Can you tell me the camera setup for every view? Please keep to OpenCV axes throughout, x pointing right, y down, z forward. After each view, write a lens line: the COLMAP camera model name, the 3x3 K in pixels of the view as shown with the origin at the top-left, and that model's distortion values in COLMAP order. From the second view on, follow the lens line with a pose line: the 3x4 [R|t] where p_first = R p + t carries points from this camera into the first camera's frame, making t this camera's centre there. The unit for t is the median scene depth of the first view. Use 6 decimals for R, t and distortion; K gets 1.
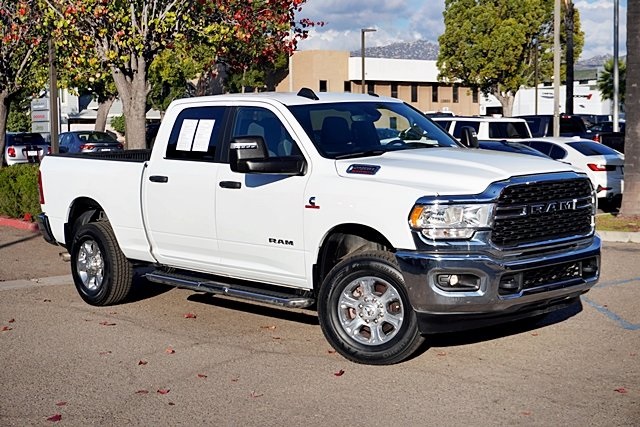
lens RADIAL K [[1068.1, 0, 320.0], [0, 1068.1, 213.5], [0, 0, 1]] dist [0.020737, 0.119921]
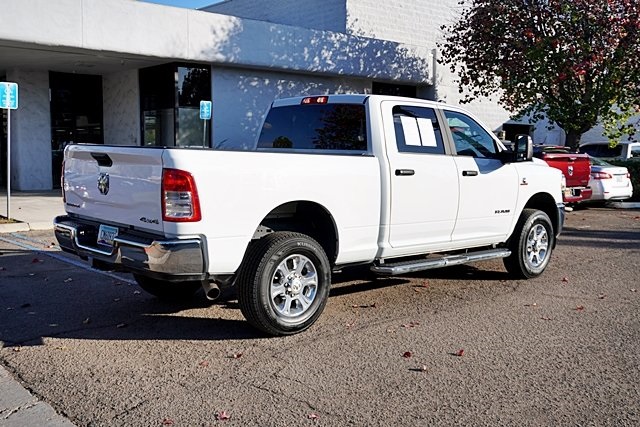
lens RADIAL K [[682.0, 0, 305.6], [0, 682.0, 203.8], [0, 0, 1]] dist [-0.004957, 0.007234]
pose [[-0.006339, -0.061462, 0.998089, -0.958932], [0.065472, 0.995942, 0.061746, -0.057925], [-0.997834, 0.065738, -0.002290, 1.303031]]
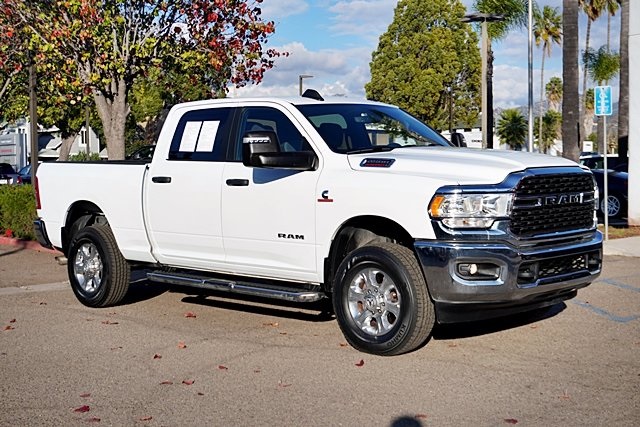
lens RADIAL K [[941.0, 0, 320.0], [0, 941.0, 213.5], [0, 0, 1]] dist [0.032369, 0.057716]
pose [[0.997420, 0.000347, 0.071792, -0.076015], [0.002007, 0.999462, -0.032726, 0.034894], [-0.071765, 0.032786, 0.996883, 0.108433]]
